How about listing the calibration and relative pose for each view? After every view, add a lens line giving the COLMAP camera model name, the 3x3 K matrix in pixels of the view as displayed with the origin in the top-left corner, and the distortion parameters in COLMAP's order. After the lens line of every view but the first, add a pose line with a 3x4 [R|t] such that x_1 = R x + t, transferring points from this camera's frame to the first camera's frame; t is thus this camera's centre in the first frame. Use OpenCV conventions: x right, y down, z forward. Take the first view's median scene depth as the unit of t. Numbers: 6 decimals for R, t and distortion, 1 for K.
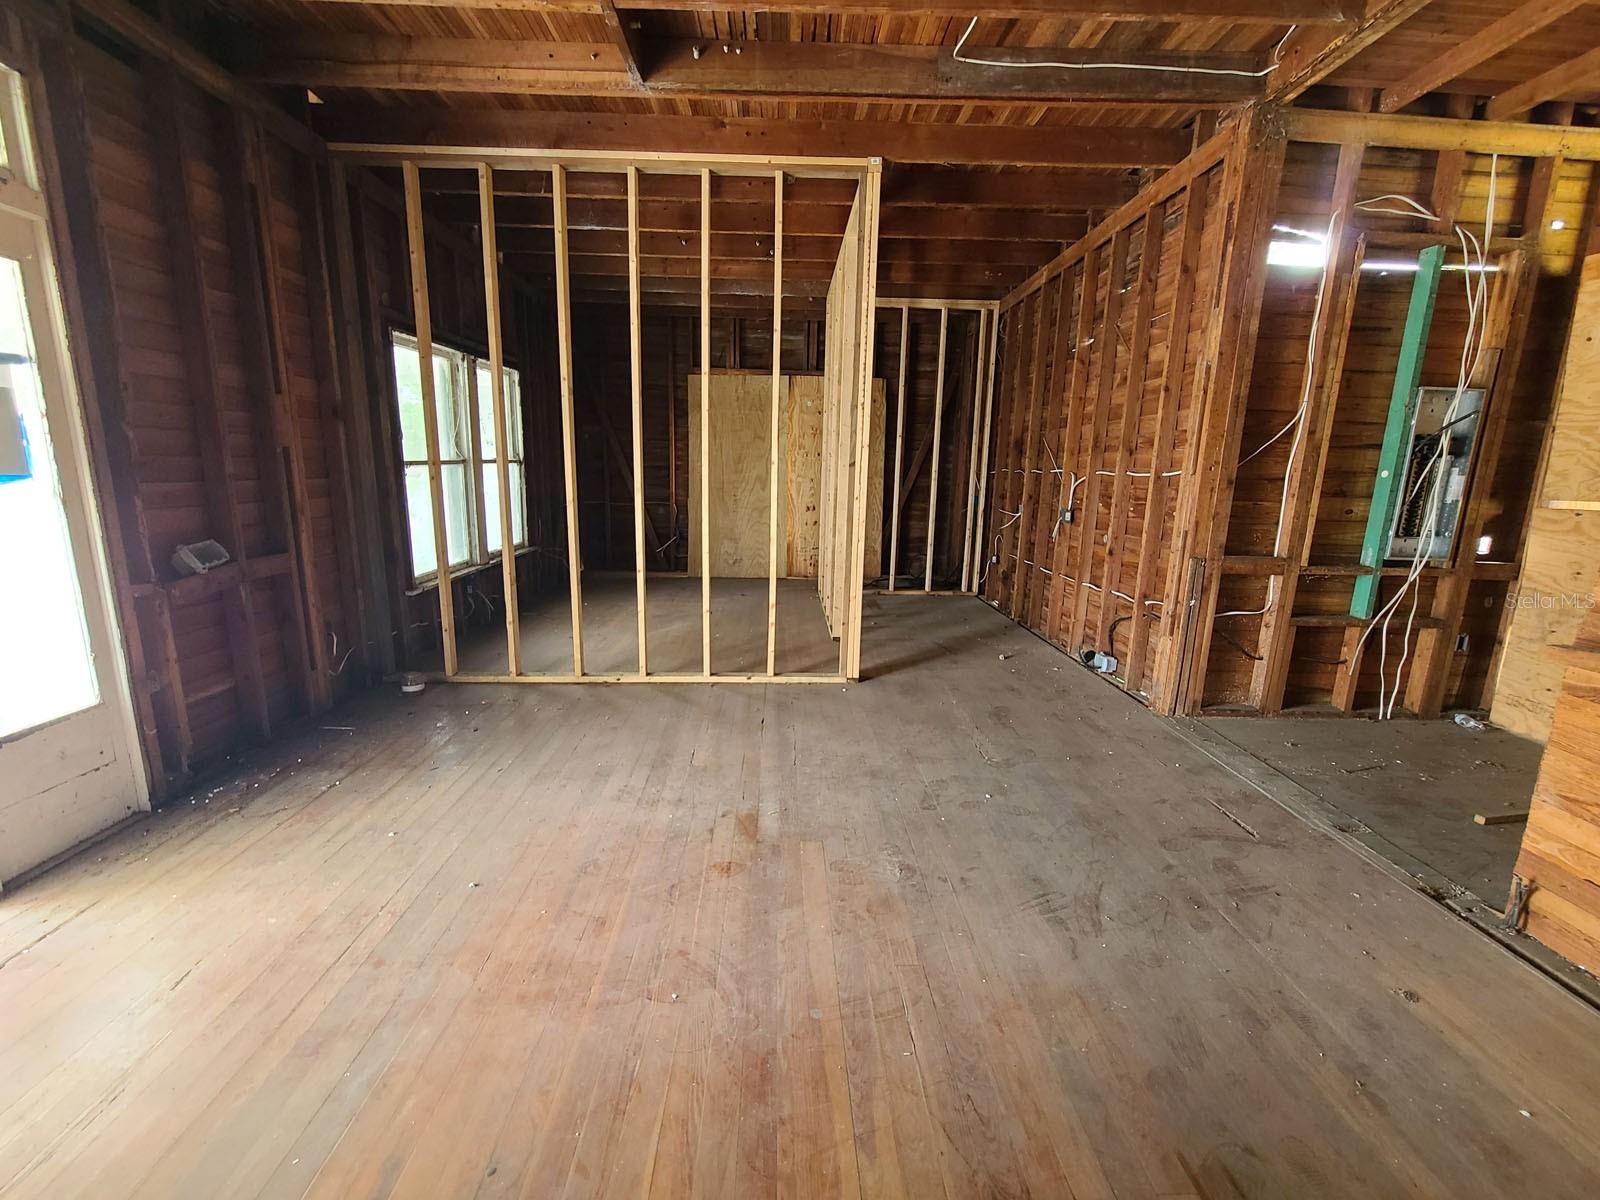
lens RADIAL K [[653.6, 0, 802.3], [0, 653.6, 590.3], [0, 0, 1]] dist [0.001182, -0.002638]
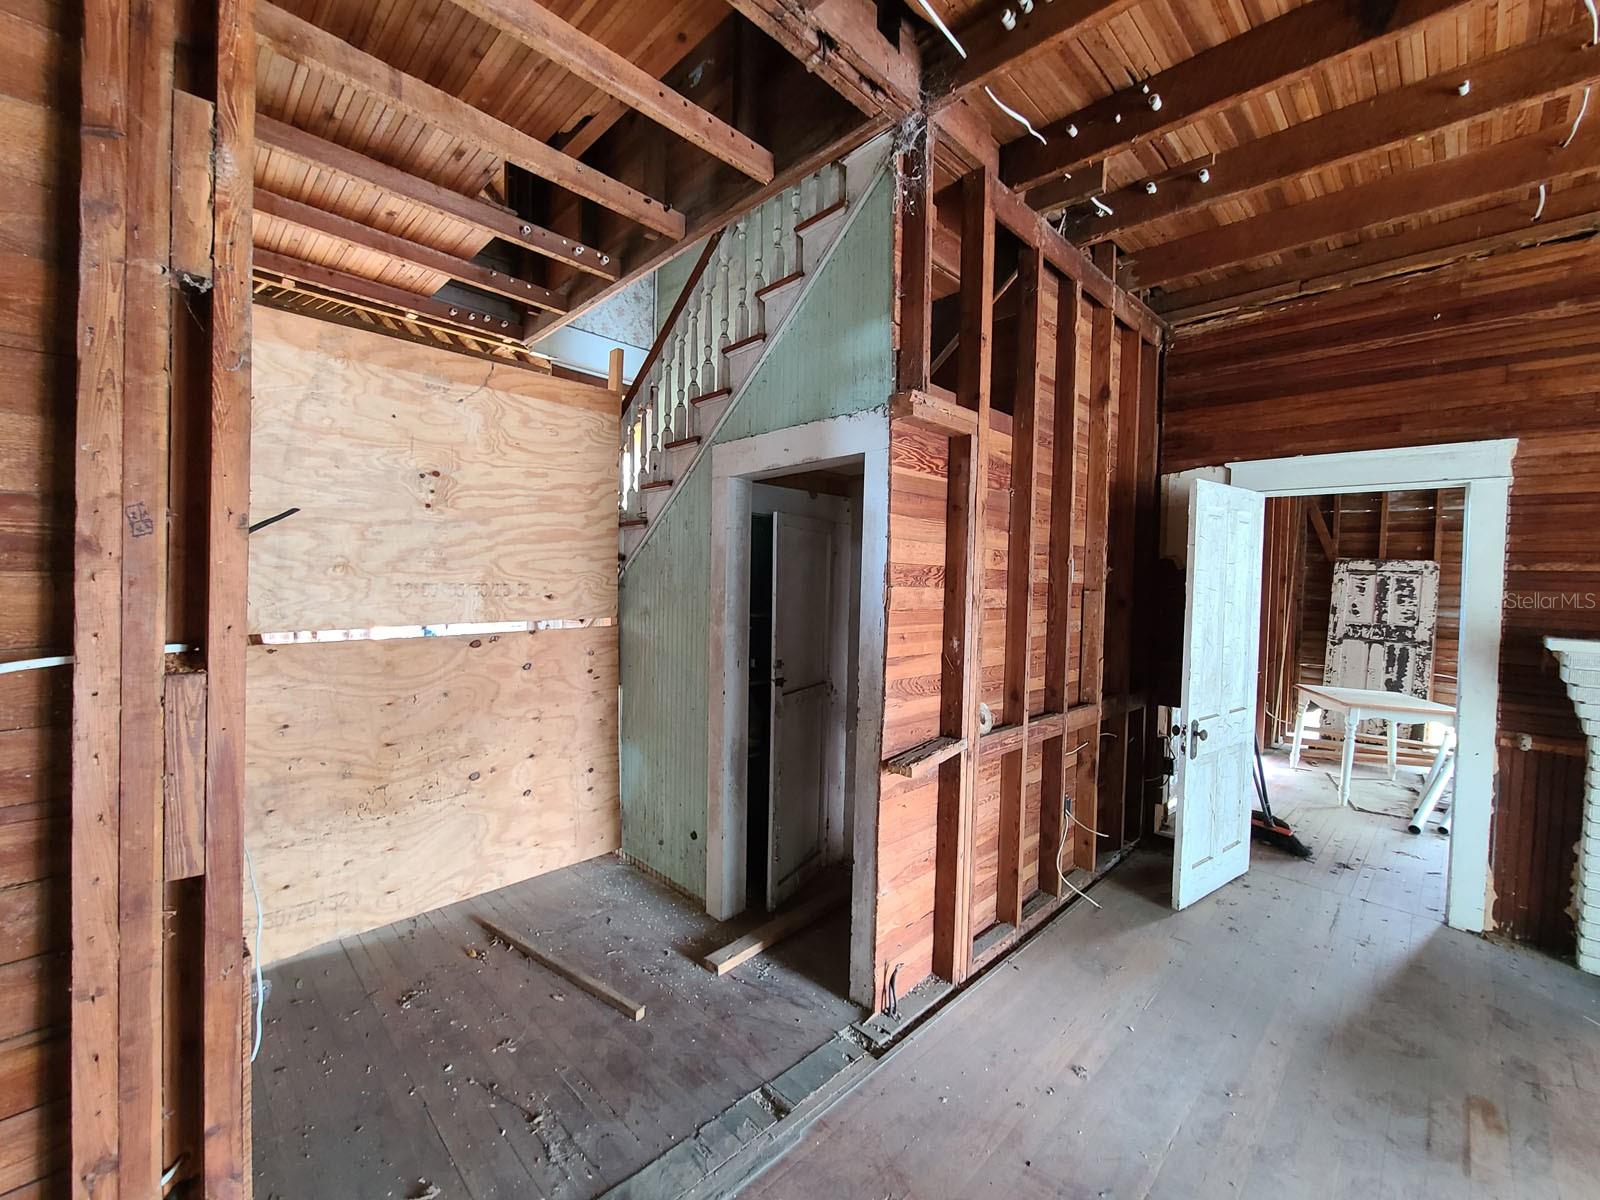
lens RADIAL K [[653.6, 0, 803.6], [0, 653.6, 593.7], [0, 0, 1]] dist [0.001182, -0.002638]
pose [[-0.681850, -0.050616, 0.729739, 0.228840], [0.101699, 0.981355, 0.163093, -0.229228], [-0.724388, 0.185419, -0.663989, 0.993313]]
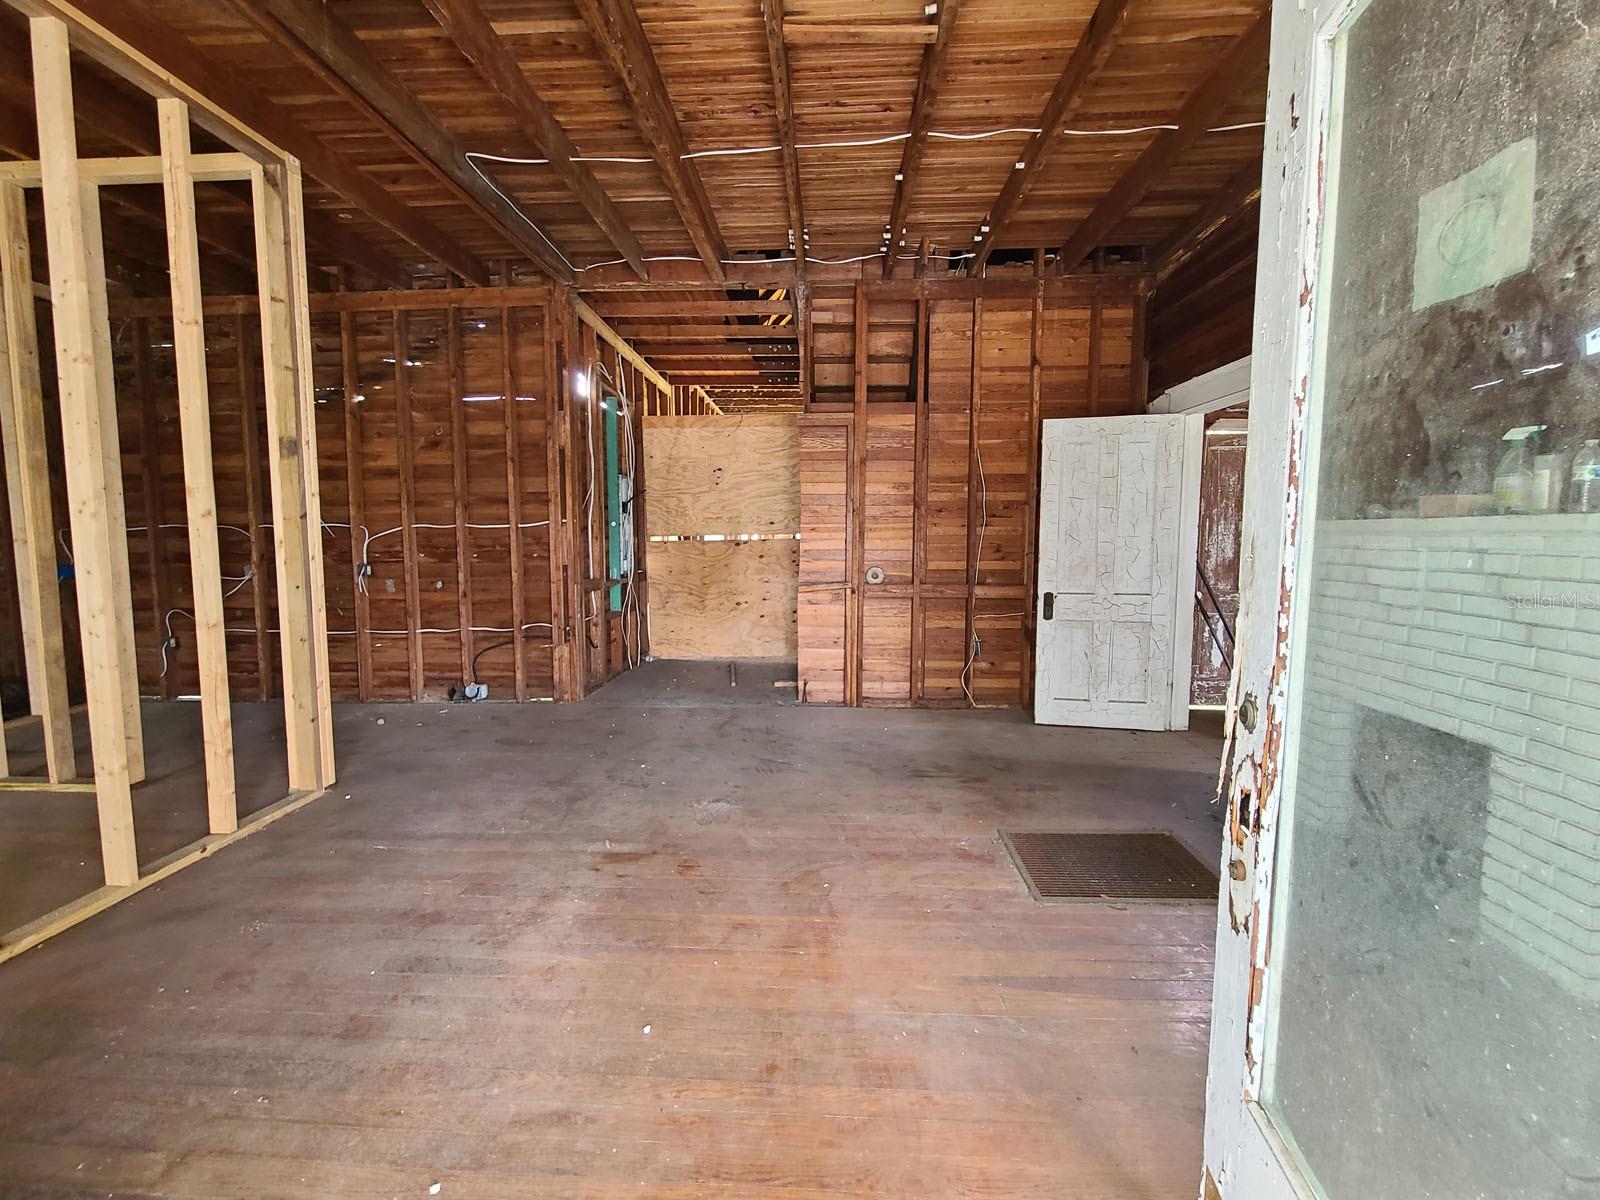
lens RADIAL K [[653.6, 0, 801.6], [0, 653.6, 589.0], [0, 0, 1]] dist [0.001182, -0.002638]
pose [[0.079663, -0.103360, 0.991449, -0.761585], [0.190649, 0.977829, 0.086621, -0.068001], [-0.978421, 0.182118, 0.097602, 0.395513]]
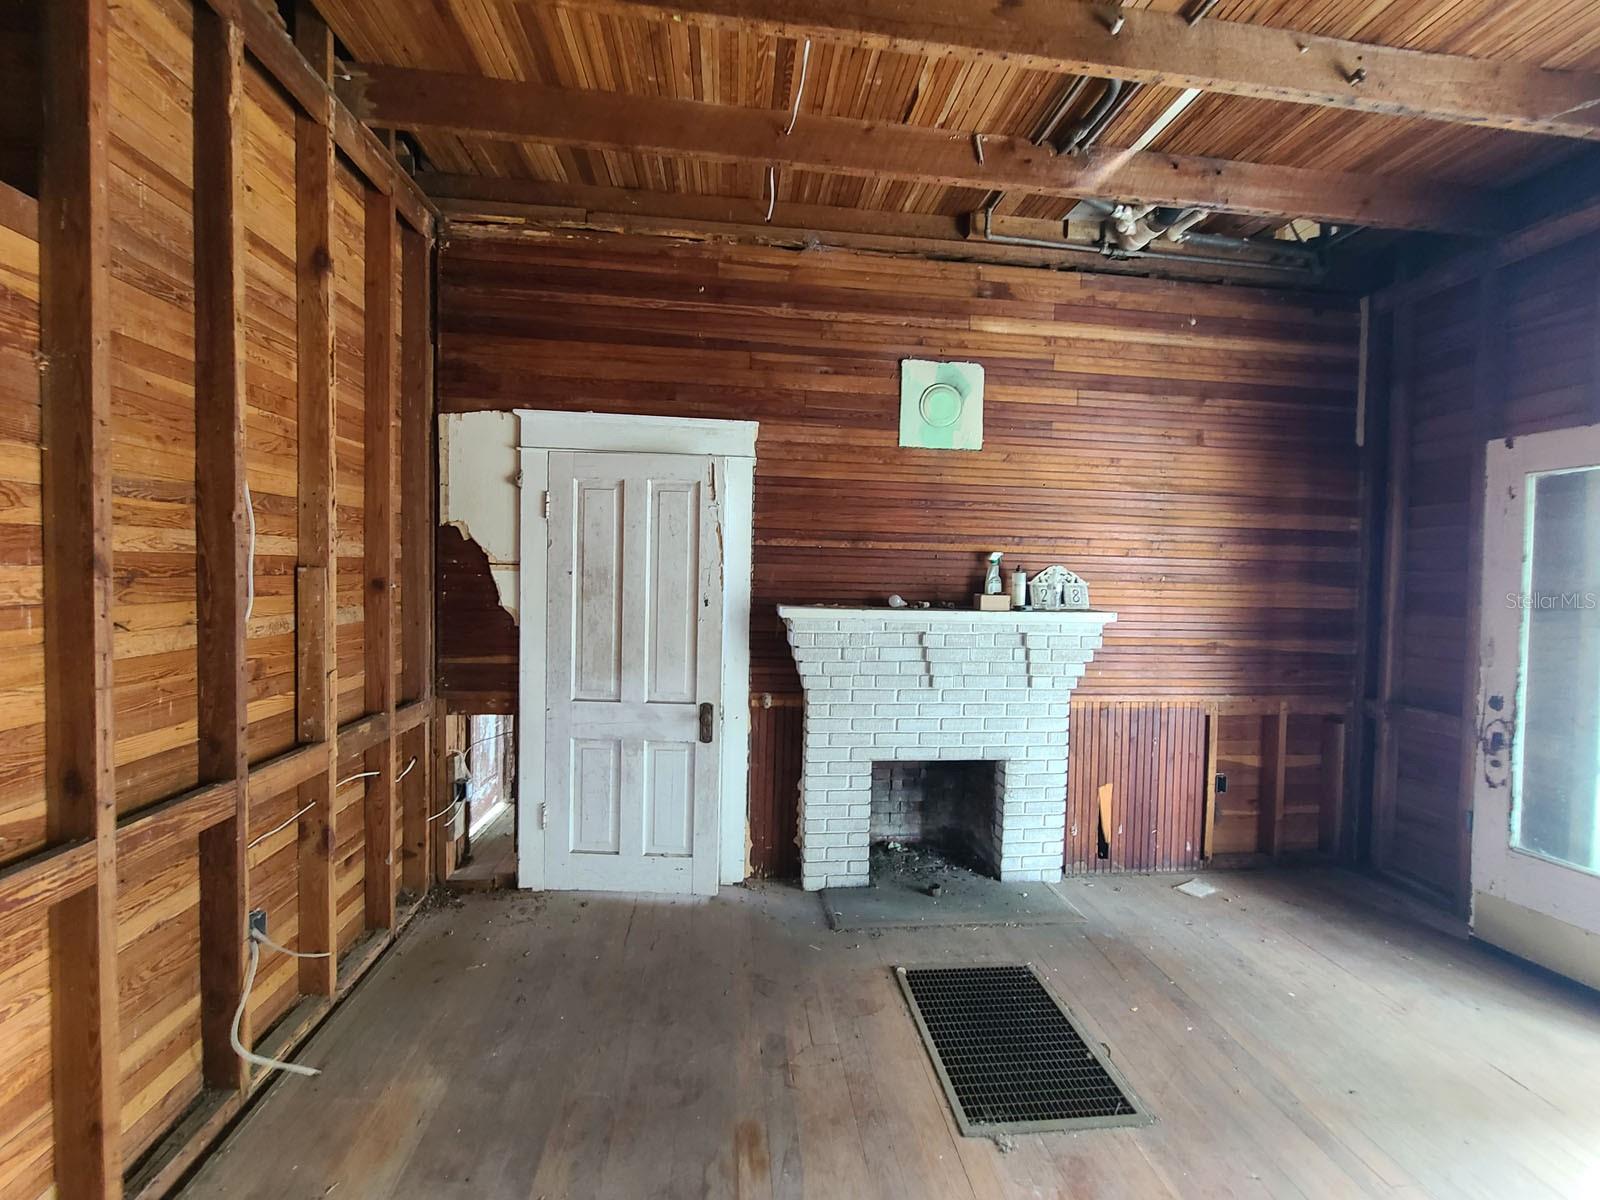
lens RADIAL K [[653.6, 0, 803.5], [0, 653.6, 591.7], [0, 0, 1]] dist [0.001182, -0.002638]
pose [[-0.995747, -0.034560, -0.085397, 0.231593], [-0.052560, 0.974416, 0.218519, -0.168960], [0.075660, 0.222078, -0.972089, 0.680967]]
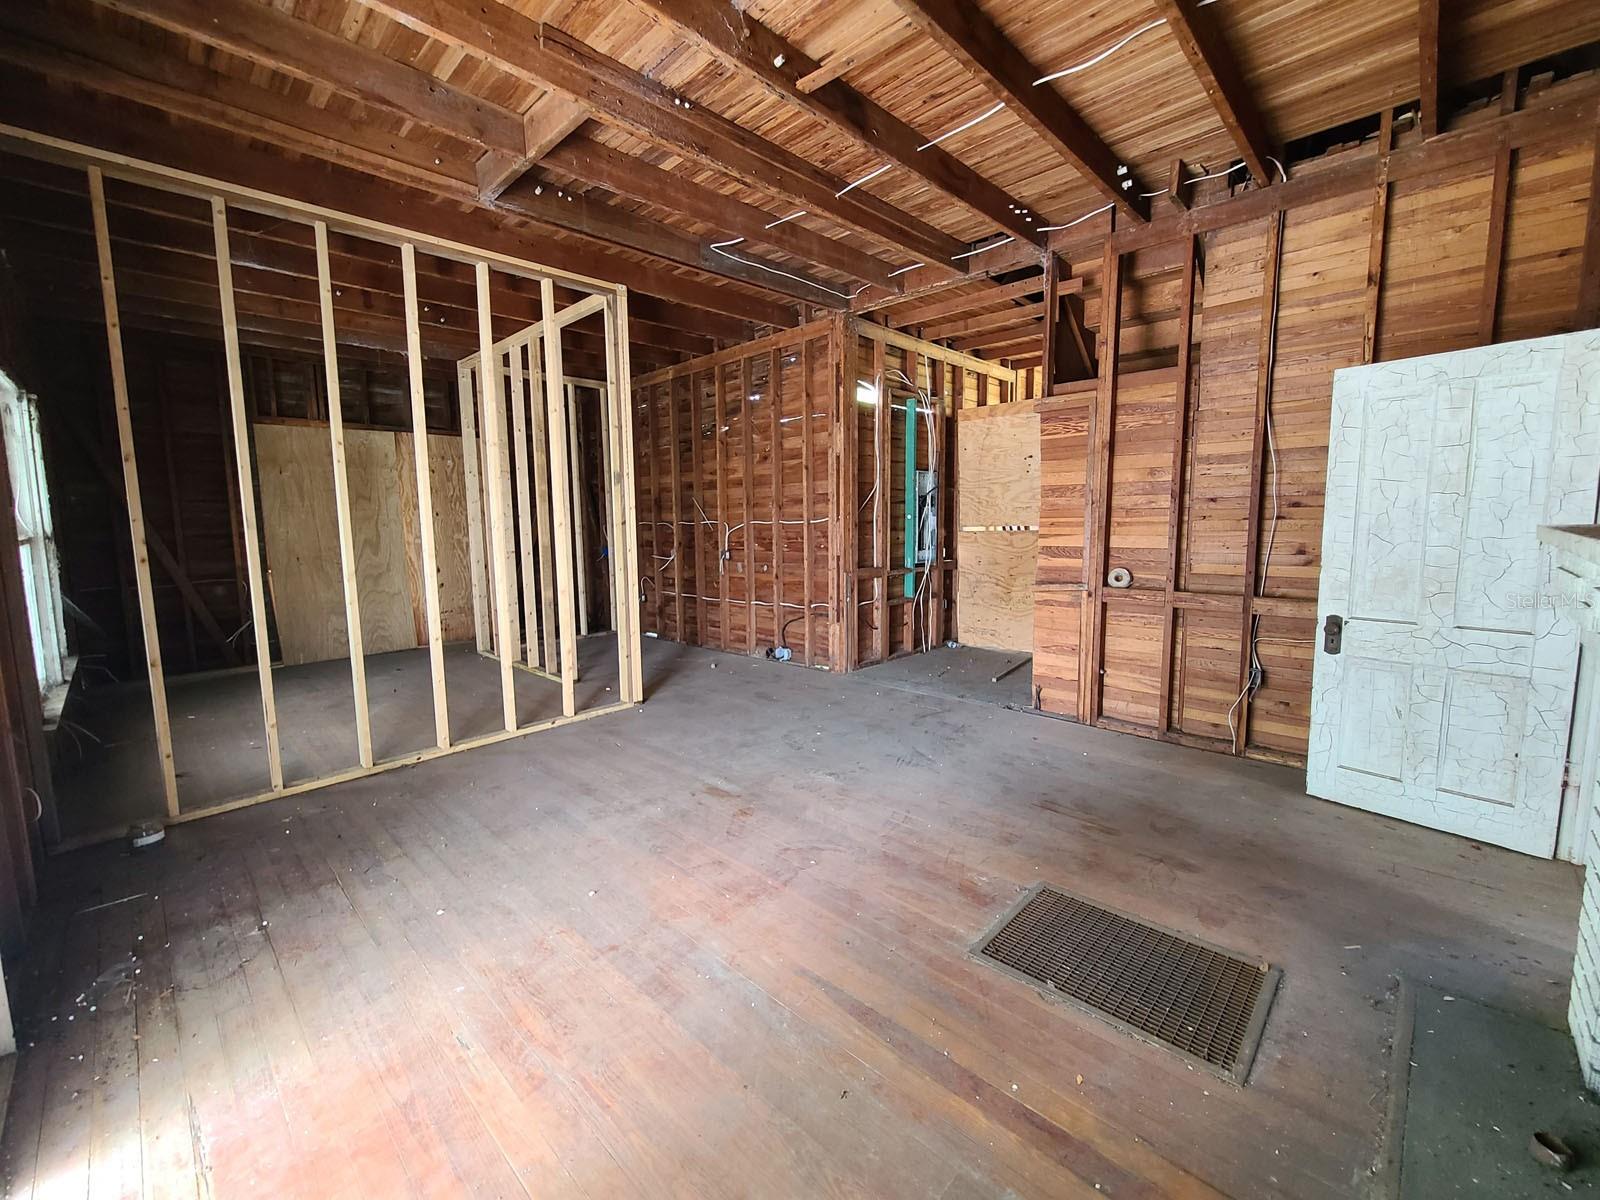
lens RADIAL K [[653.6, 0, 801.5], [0, 653.6, 588.6], [0, 0, 1]] dist [0.001182, -0.002638]
pose [[0.717013, -0.106952, 0.688805, -0.606114], [0.161016, 0.986847, -0.014380, -0.002817], [-0.678208, 0.121219, 0.724804, -0.095174]]
